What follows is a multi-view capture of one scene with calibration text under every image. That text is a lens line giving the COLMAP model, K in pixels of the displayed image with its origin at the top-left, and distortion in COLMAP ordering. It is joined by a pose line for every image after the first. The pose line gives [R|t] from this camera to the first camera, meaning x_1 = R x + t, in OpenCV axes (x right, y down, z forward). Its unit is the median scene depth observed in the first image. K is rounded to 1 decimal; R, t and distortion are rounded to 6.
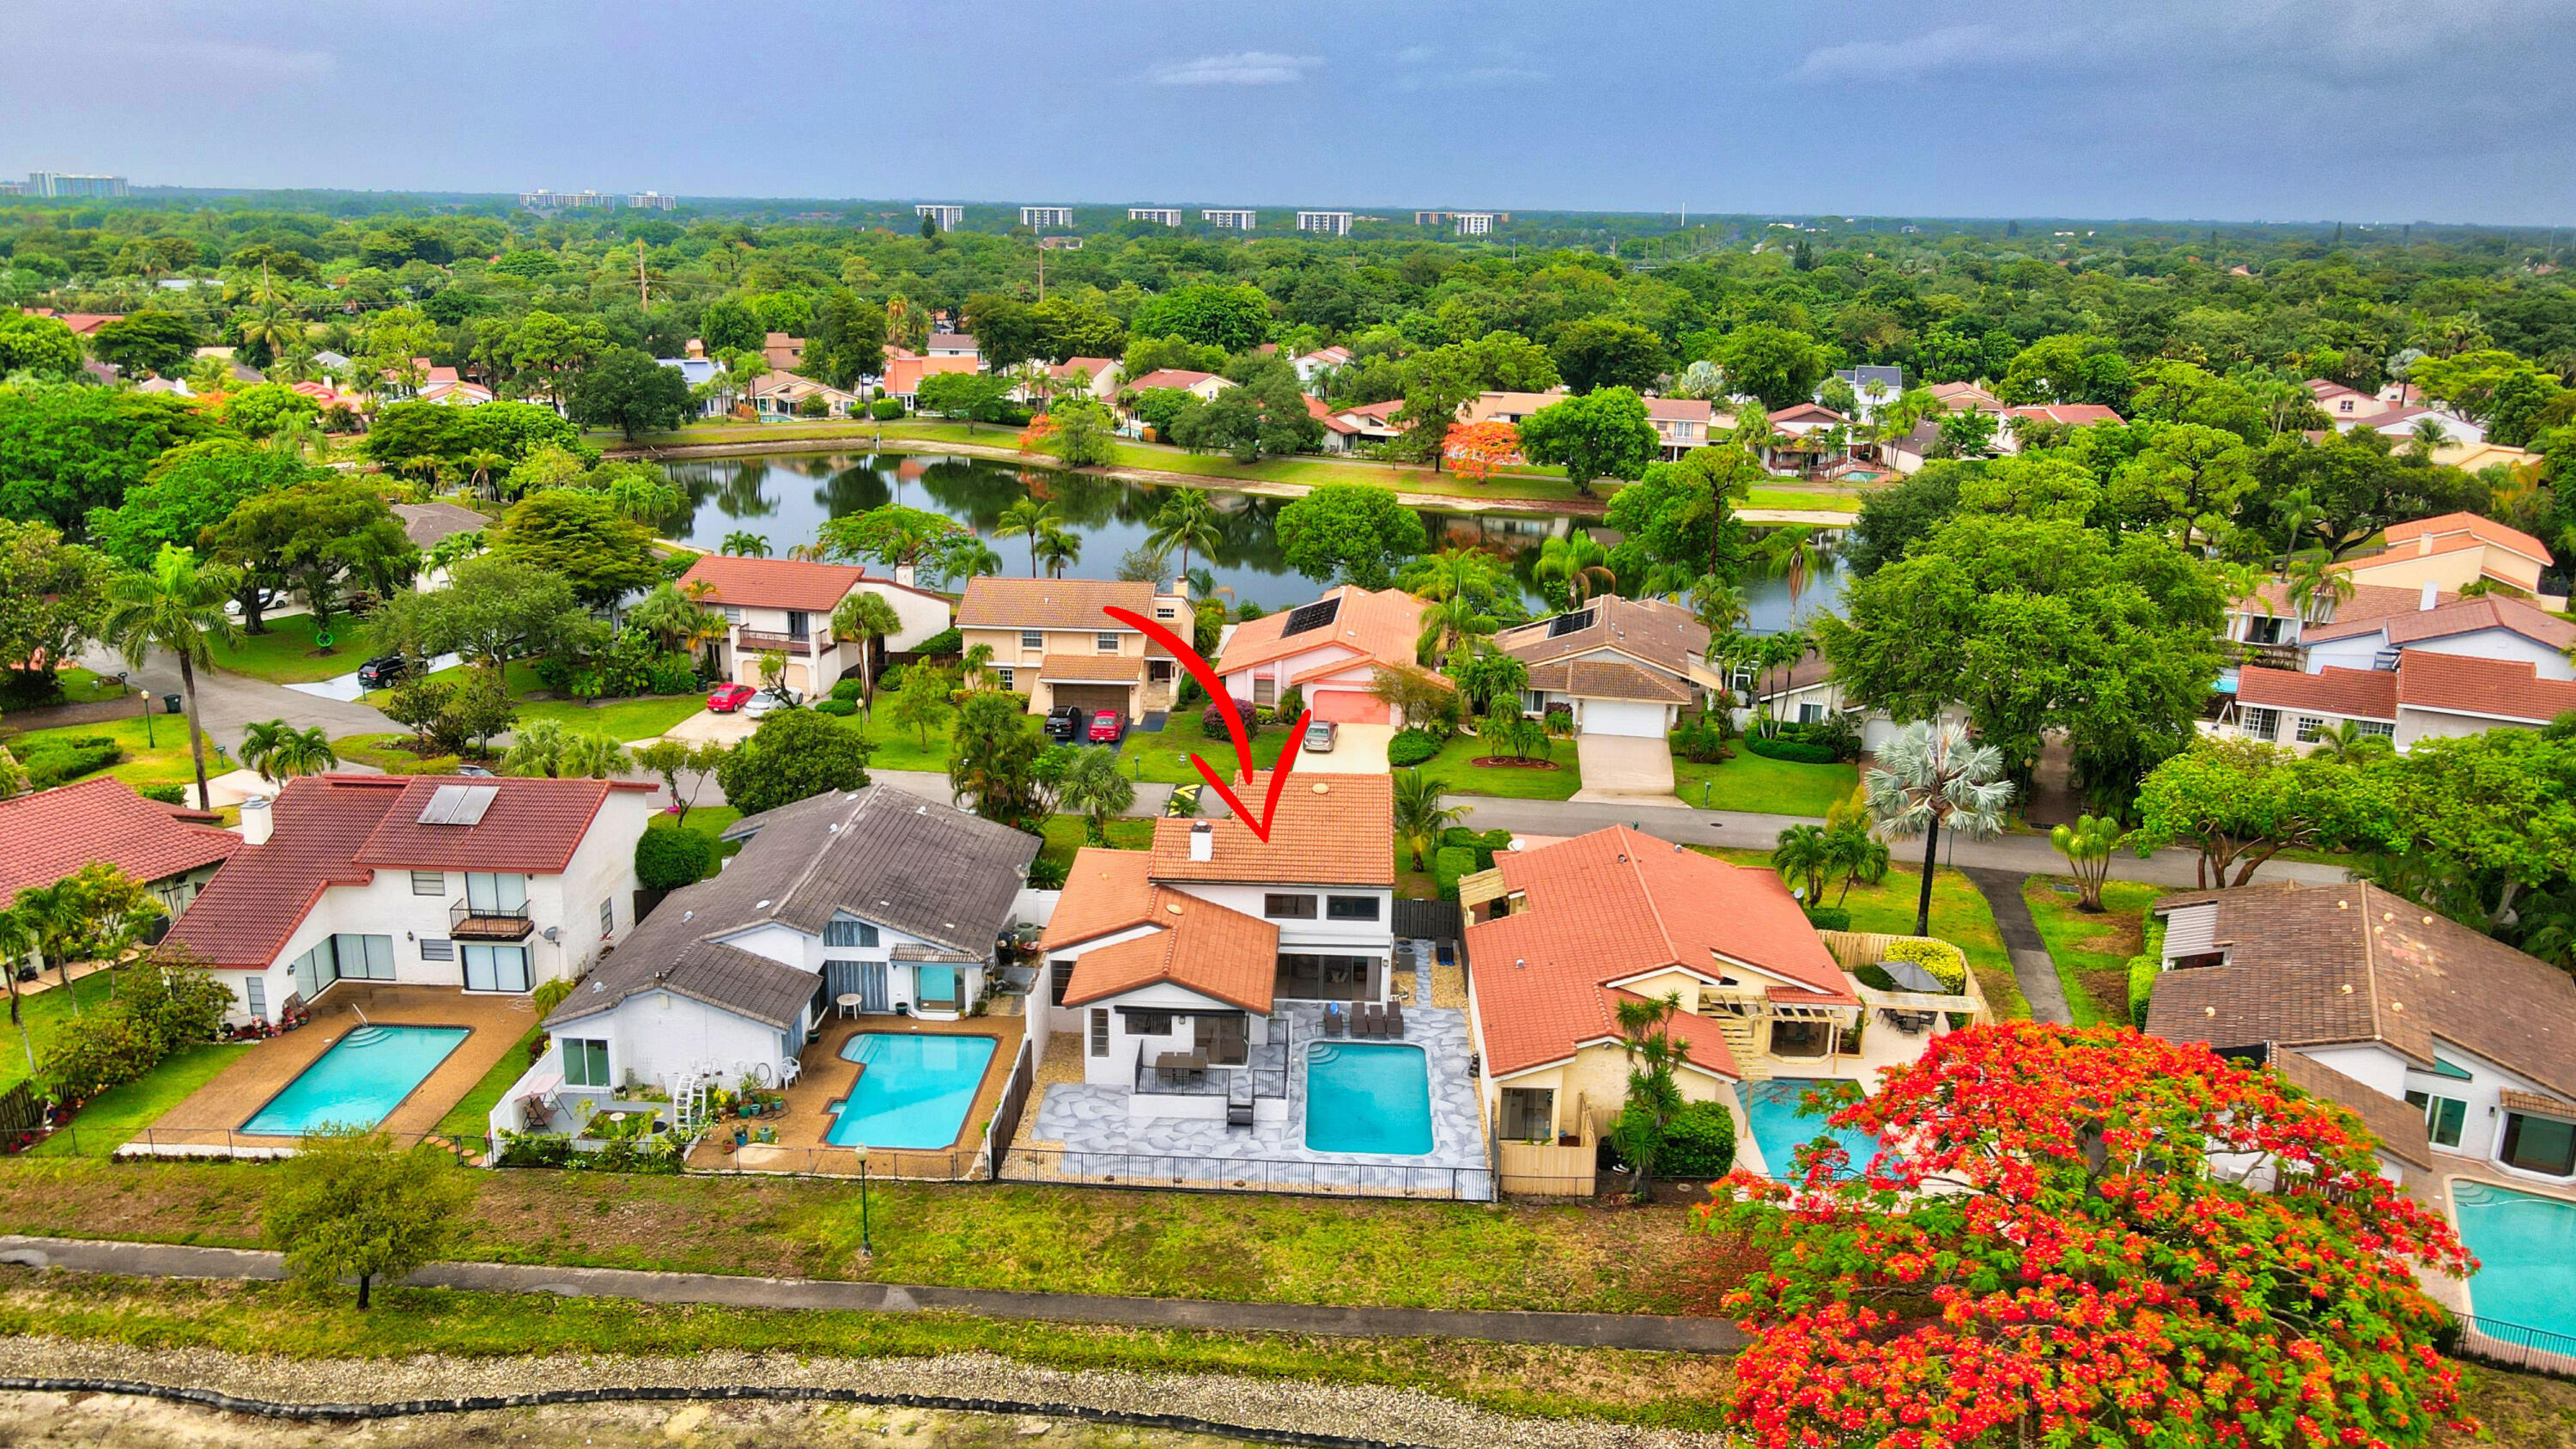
lens RADIAL K [[1911.2, 0, 1283.9], [0, 1911.2, 728.8], [0, 0, 1]] dist [-0.007658, 0.034259]
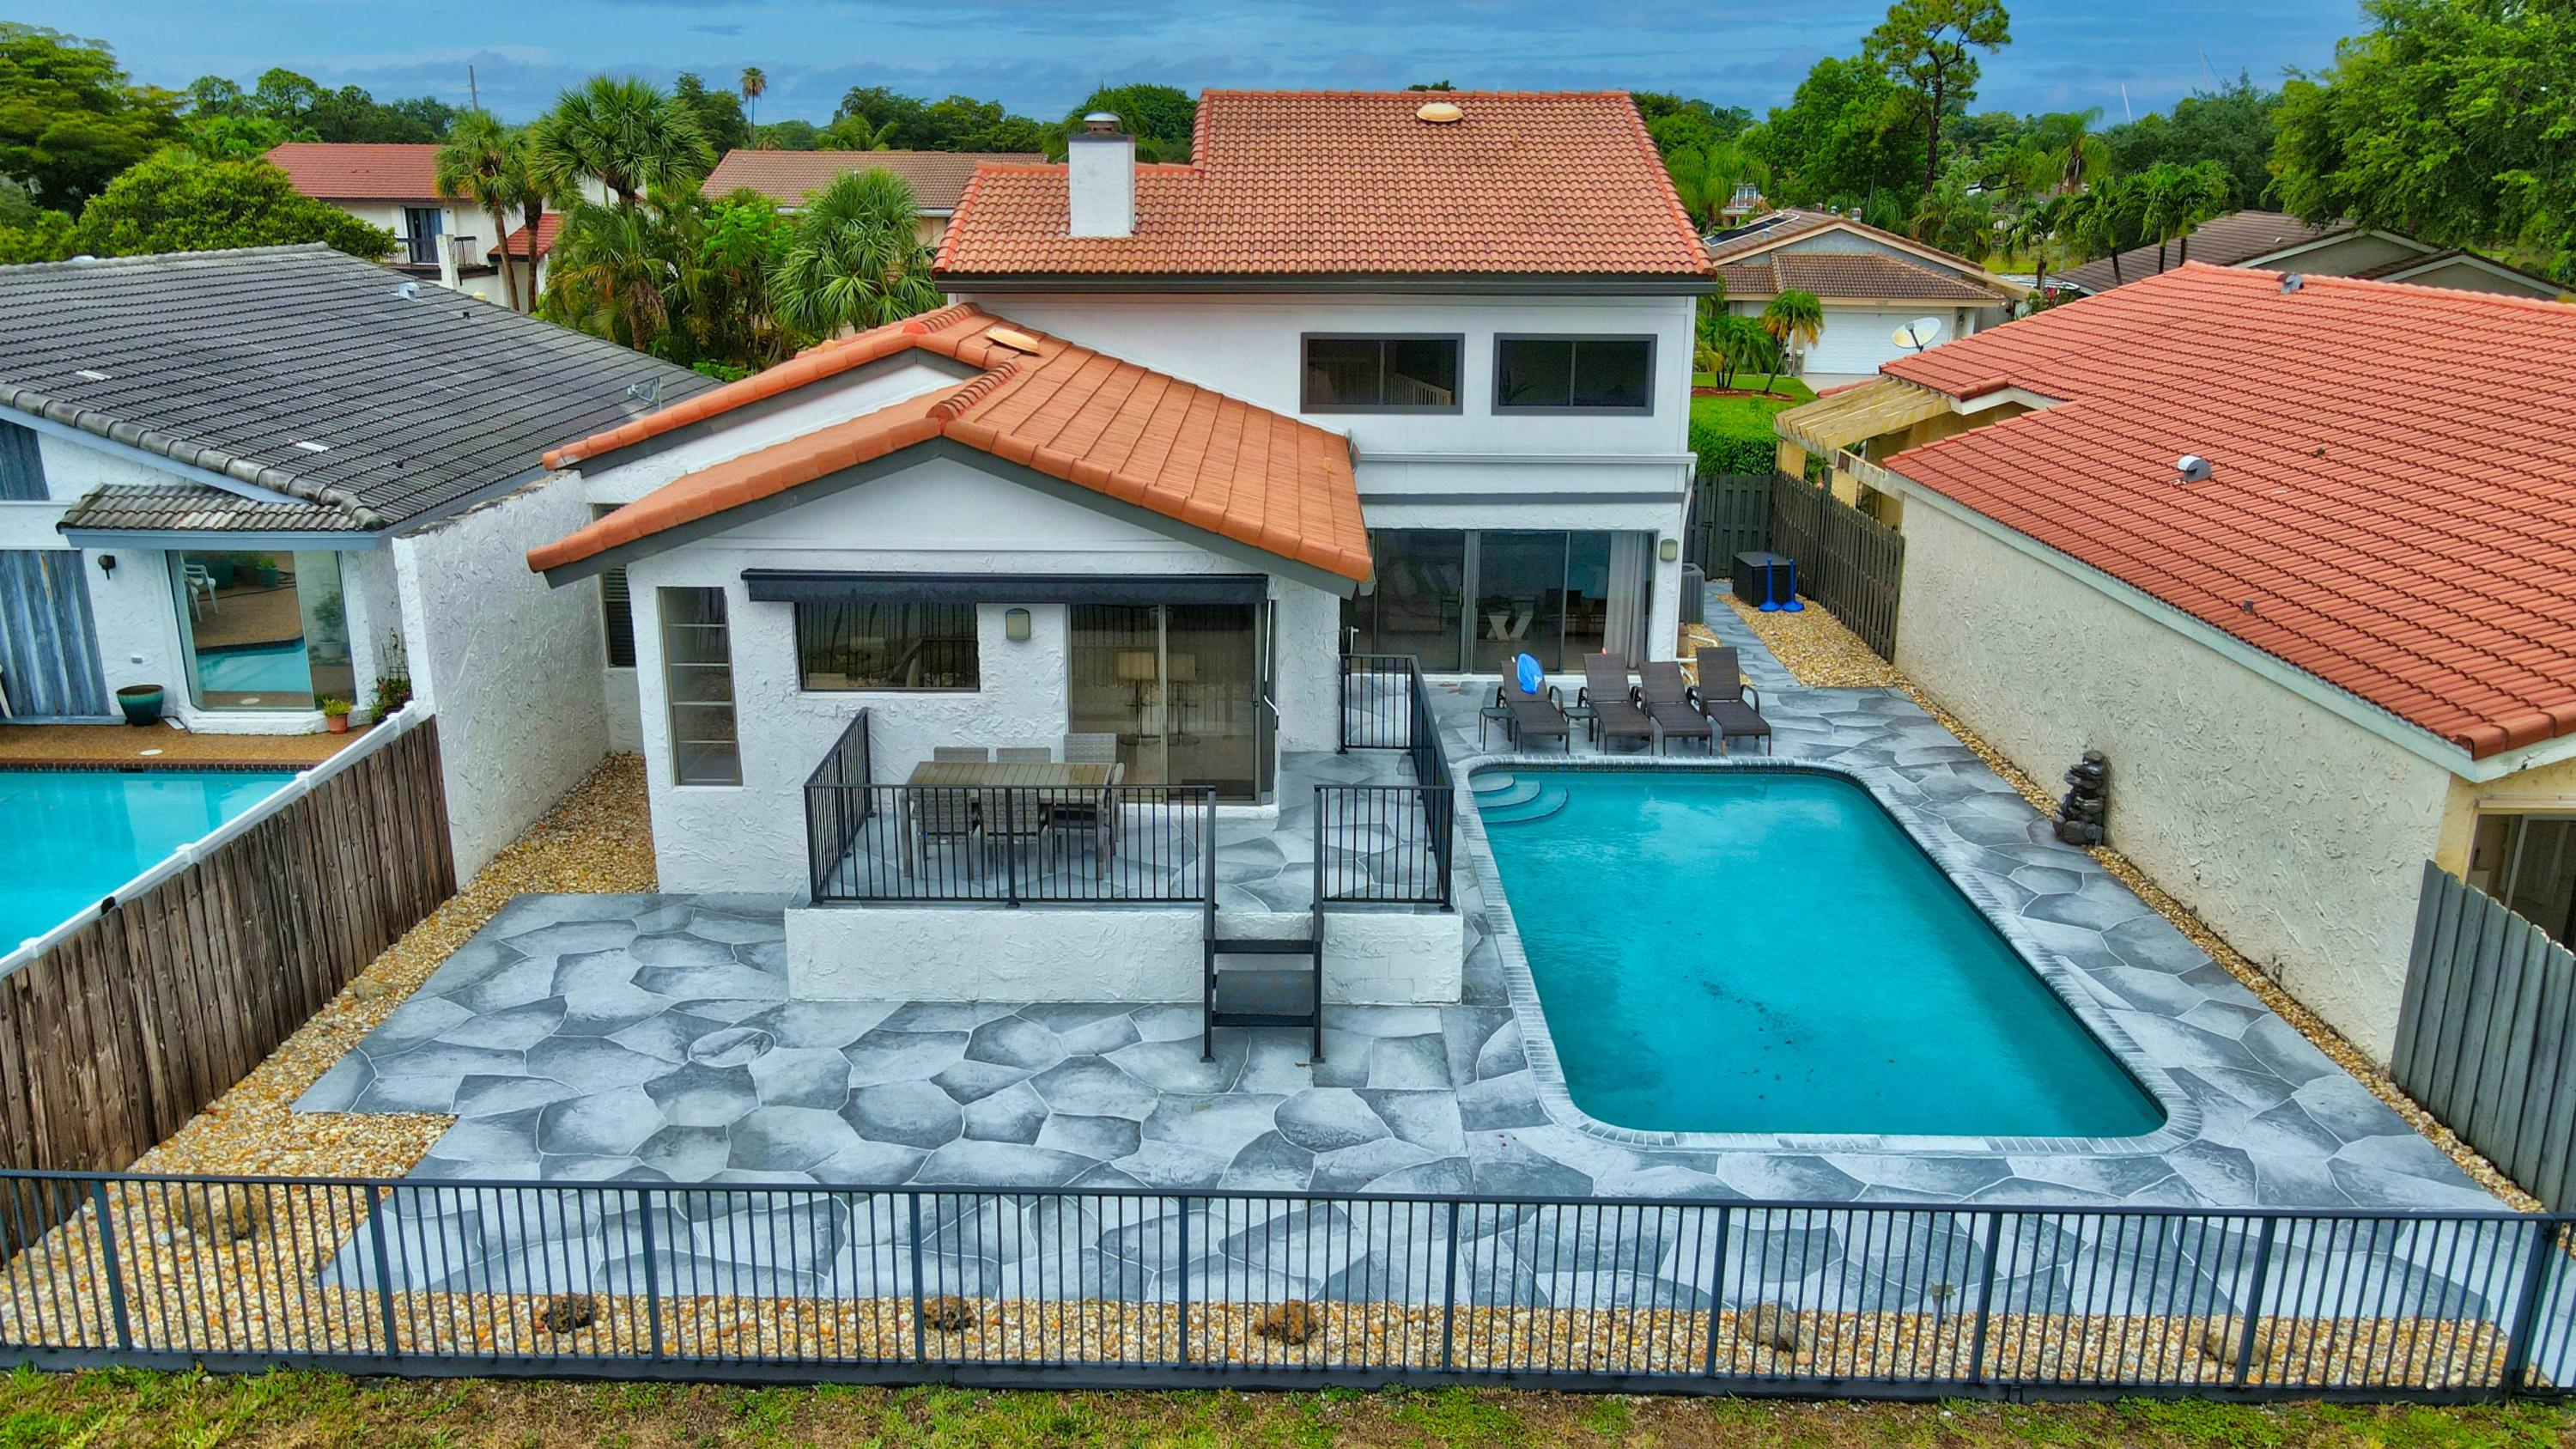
lens RADIAL K [[1911.2, 0, 1288.9], [0, 1911.2, 722.9], [0, 0, 1]] dist [-0.007658, 0.034259]
pose [[0.999377, -0.020771, 0.028534, -0.022563], [0.020382, 0.999696, 0.013849, 0.147357], [-0.028813, -0.013259, 0.999497, 0.676199]]
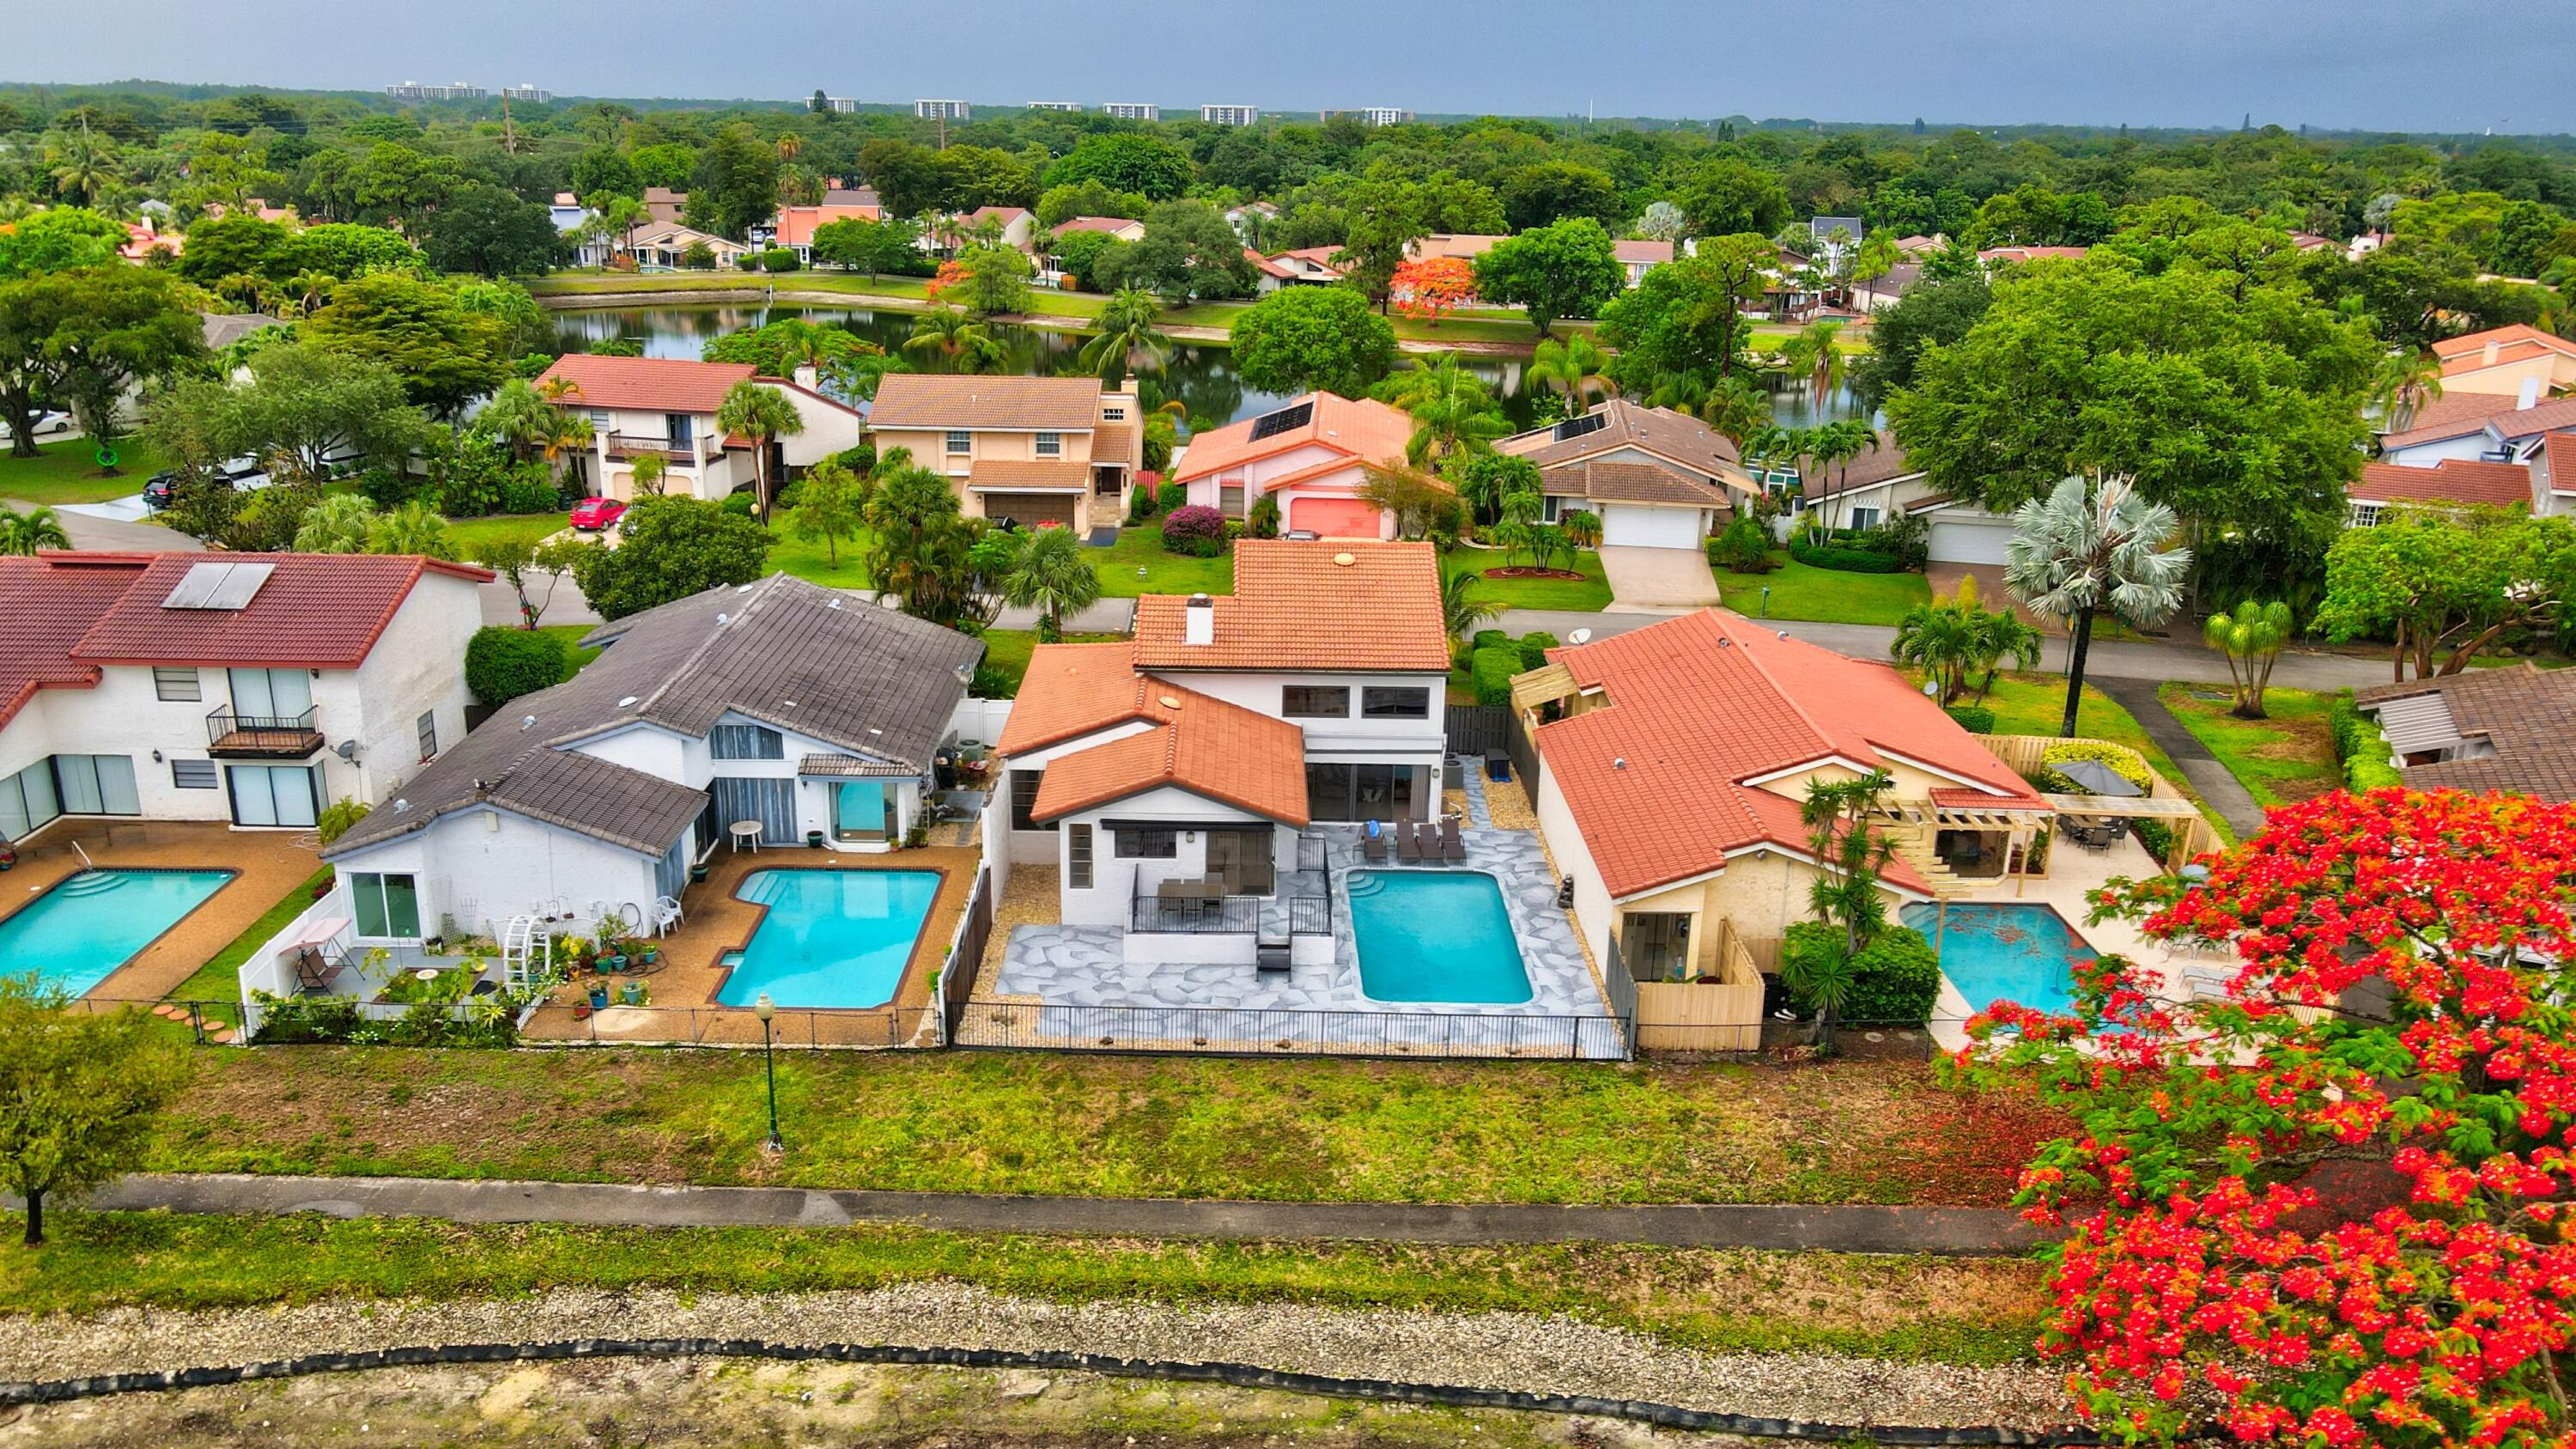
lens RADIAL K [[1911.2, 0, 1284.1], [0, 1911.2, 725.2], [0, 0, 1]] dist [-0.007658, 0.034259]
pose [[0.998724, -0.012925, 0.048818, -0.047586], [0.010783, 0.998978, 0.043899, 0.068066], [-0.049335, -0.043317, 0.997843, 0.221445]]
